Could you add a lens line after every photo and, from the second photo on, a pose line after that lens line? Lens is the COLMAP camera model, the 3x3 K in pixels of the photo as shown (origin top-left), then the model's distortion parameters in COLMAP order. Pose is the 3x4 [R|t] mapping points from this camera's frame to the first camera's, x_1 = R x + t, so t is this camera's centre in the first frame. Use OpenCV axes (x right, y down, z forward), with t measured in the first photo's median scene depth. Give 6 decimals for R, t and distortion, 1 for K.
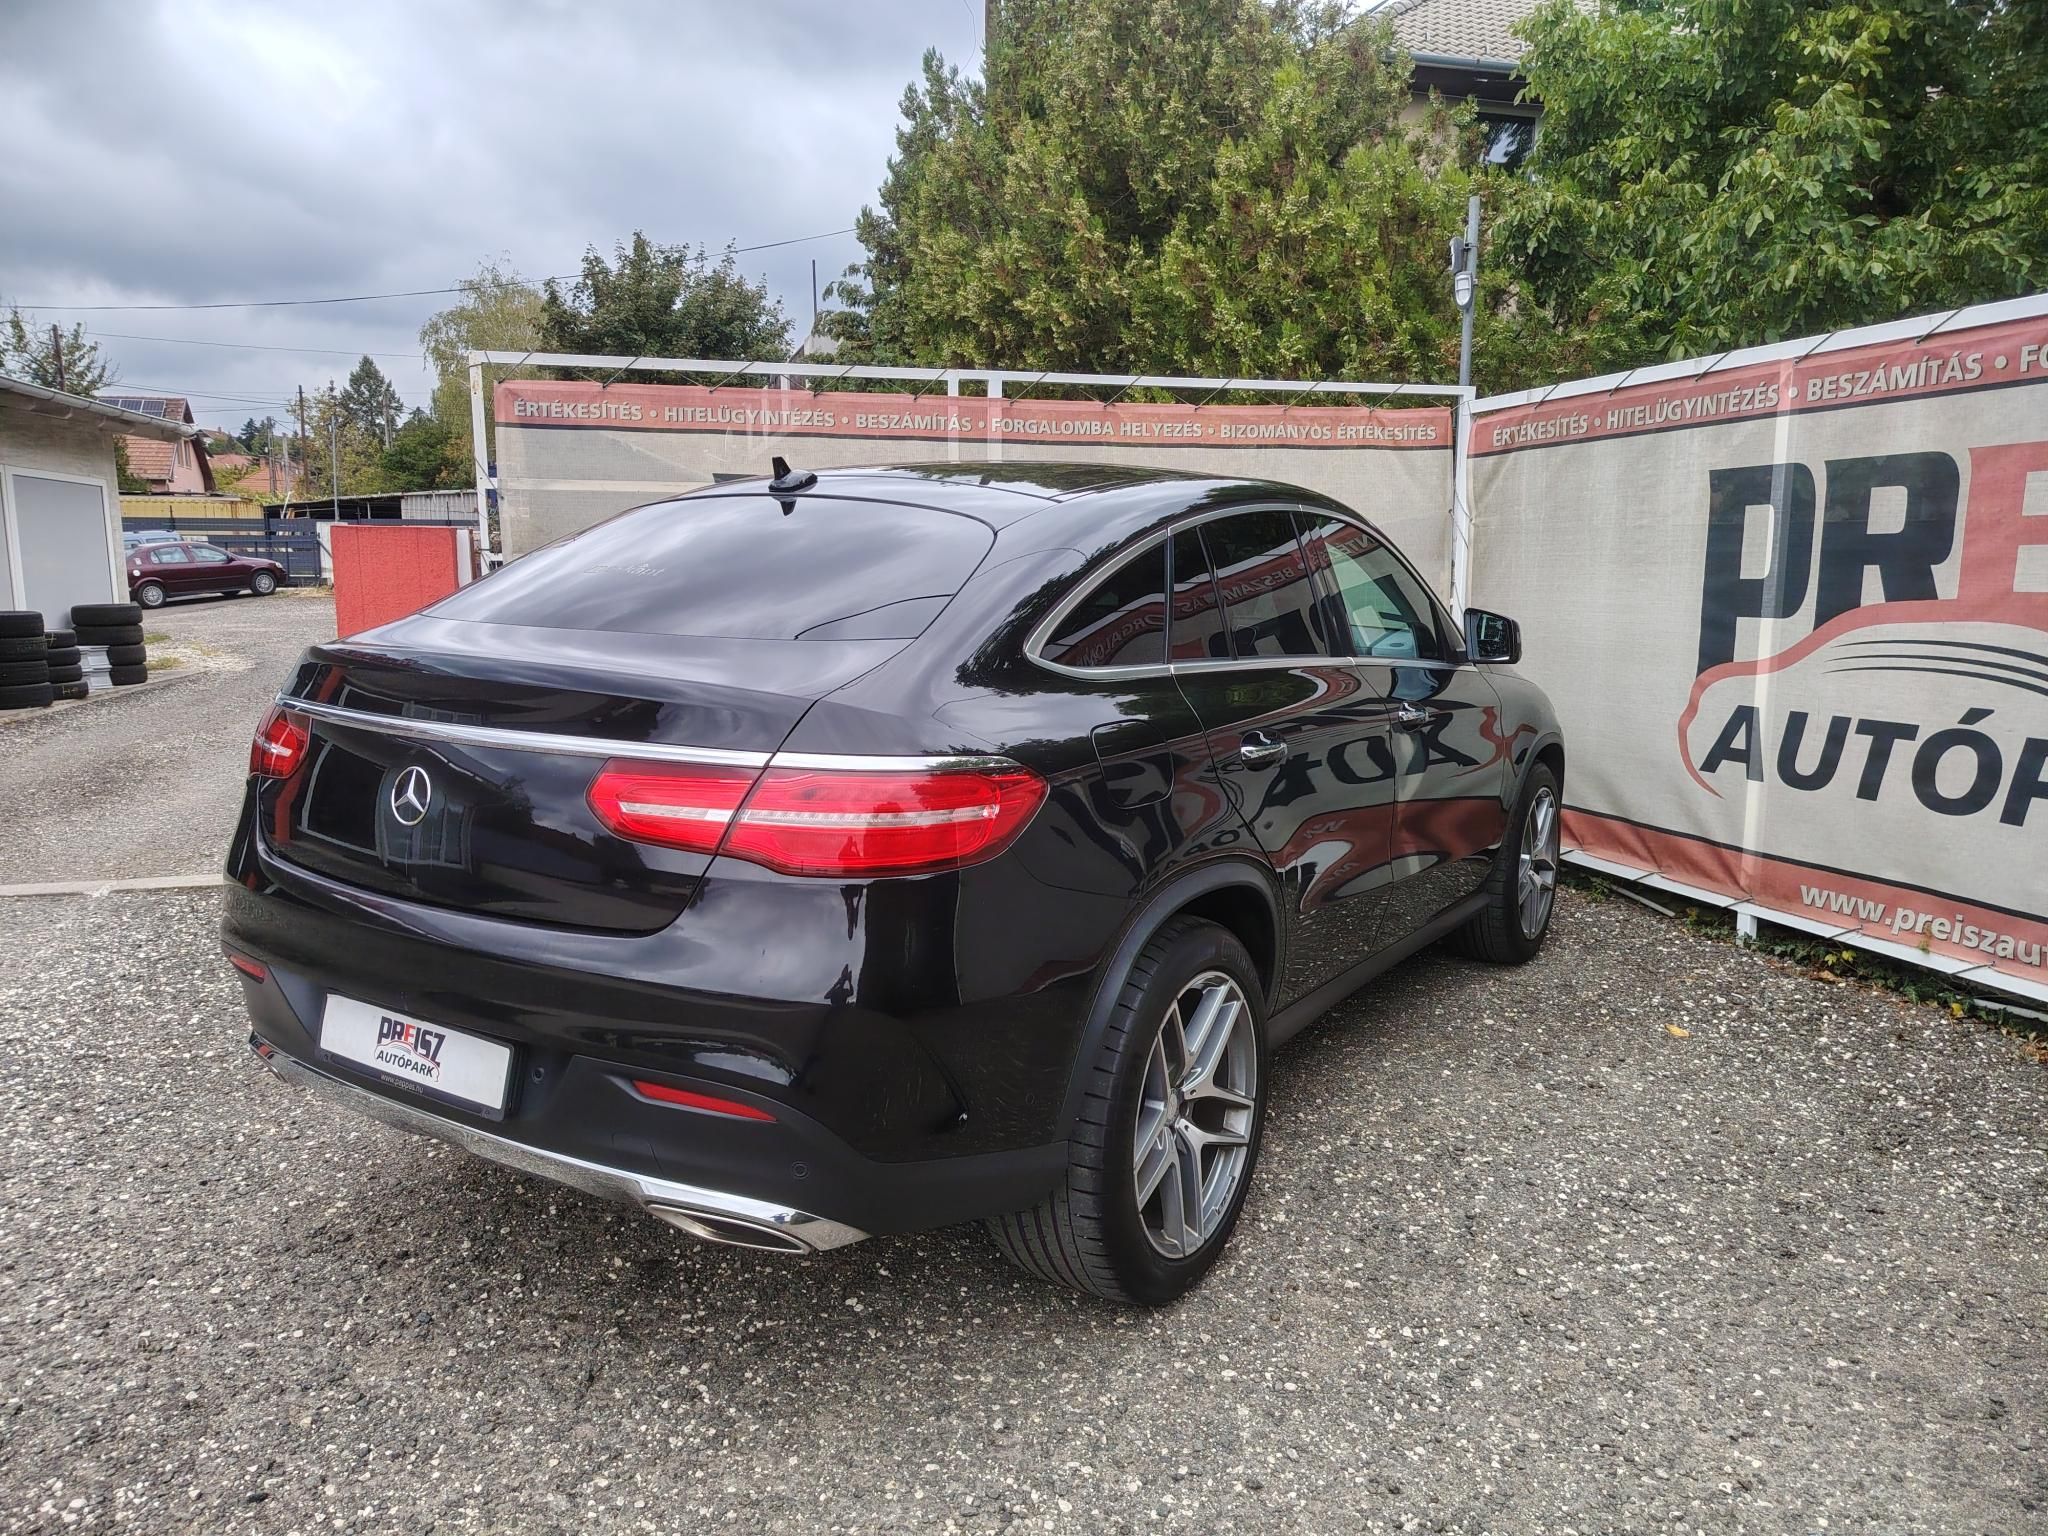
lens RADIAL K [[1431.9, 0, 1048.6], [0, 1431.9, 794.3], [0, 0, 1]] dist [0.049829, -0.041606]
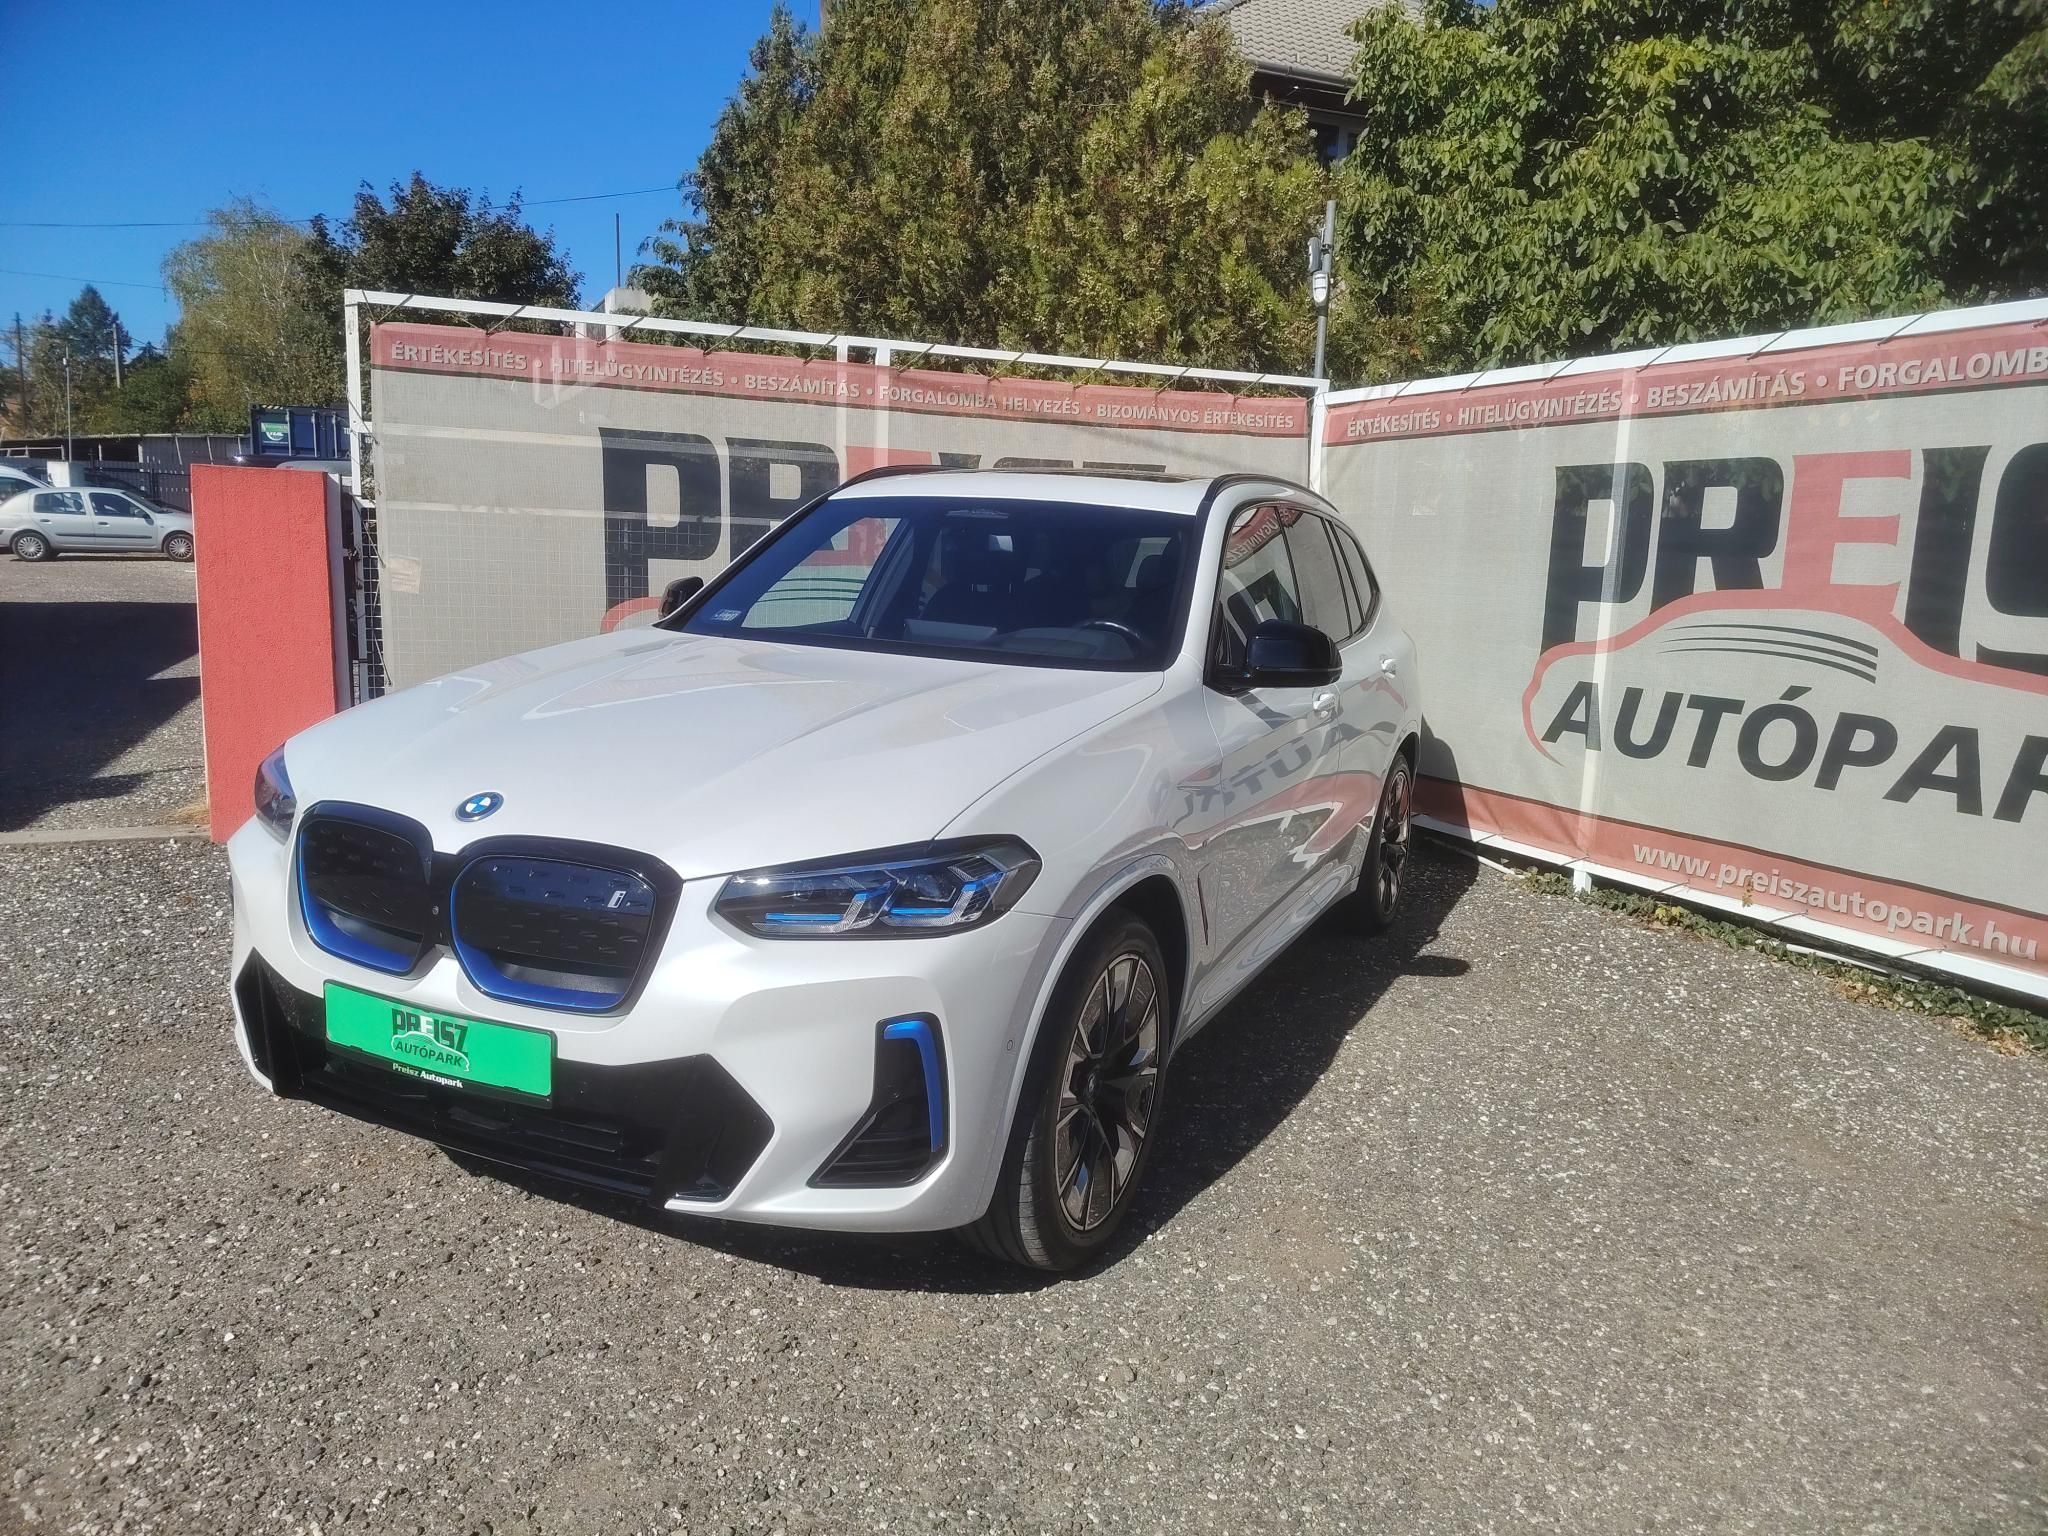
lens RADIAL K [[1427.3, 0, 1028.3], [0, 1427.3, 774.7], [0, 0, 1]] dist [0.061580, -0.059381]
pose [[0.989636, 0.010342, 0.143229, -0.090960], [-0.010852, 0.999937, 0.002776, 0.010531], [-0.143191, -0.004301, 0.989686, -0.023090]]
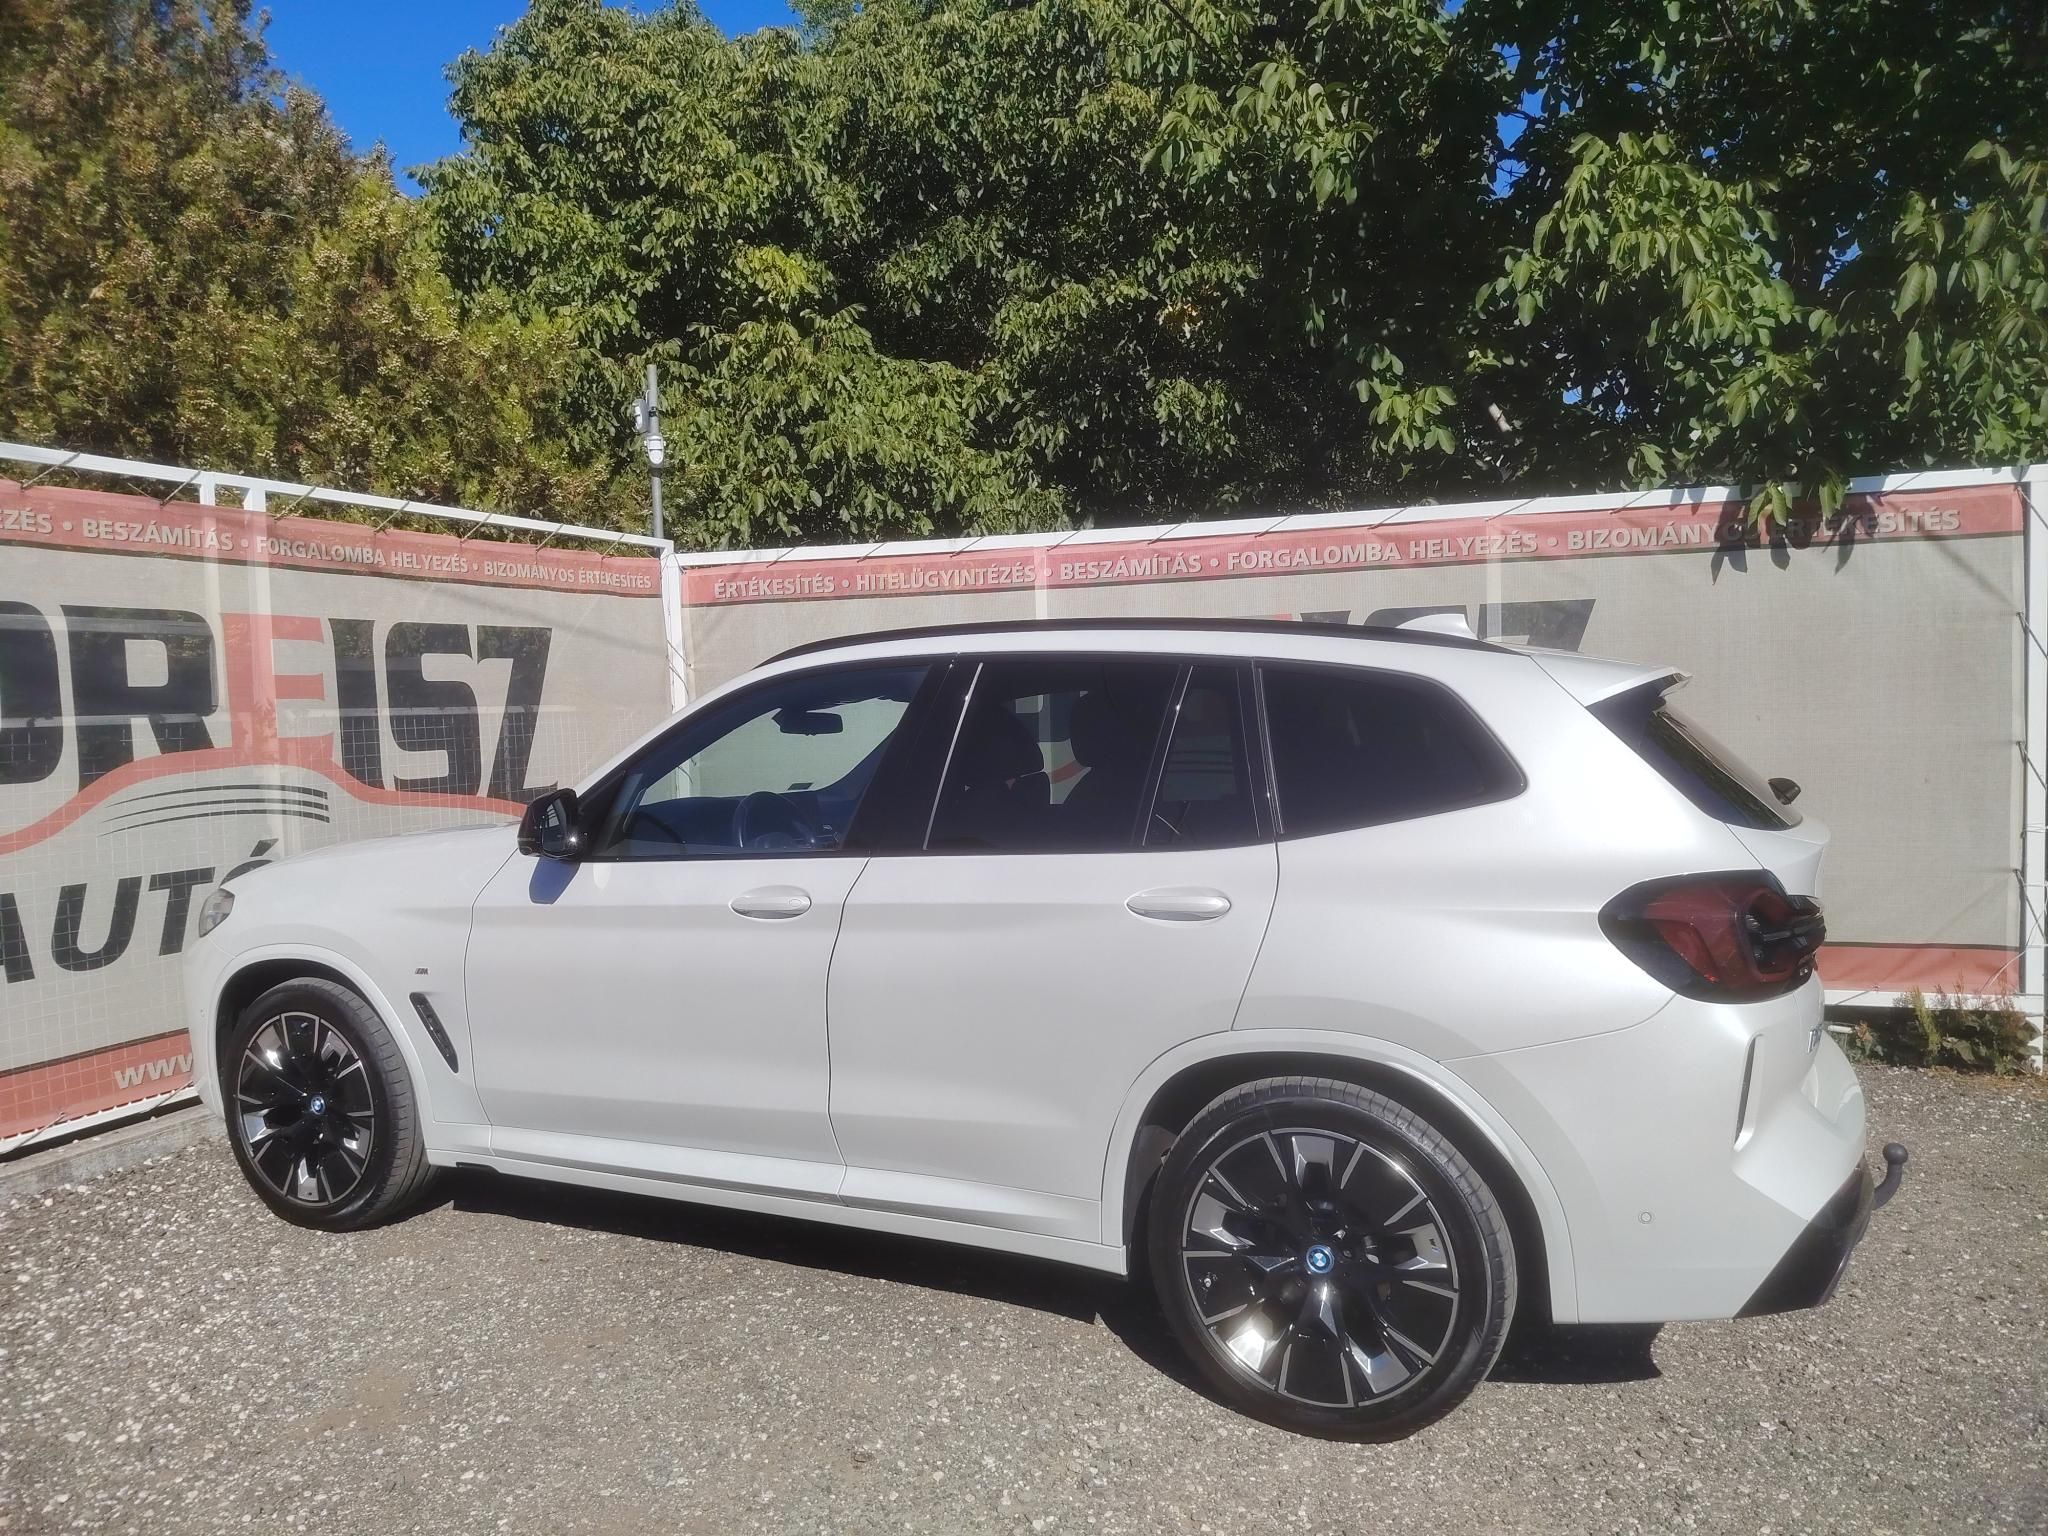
lens RADIAL K [[1435.0, 0, 1023.3], [0, 1435.0, 764.5], [0, 0, 1]] dist [0.072140, -0.074173]
pose [[0.587698, -0.057500, 0.807034, -0.515656], [0.152971, 0.987378, -0.041048, -0.049951], [-0.794488, 0.147577, 0.589076, 0.255556]]
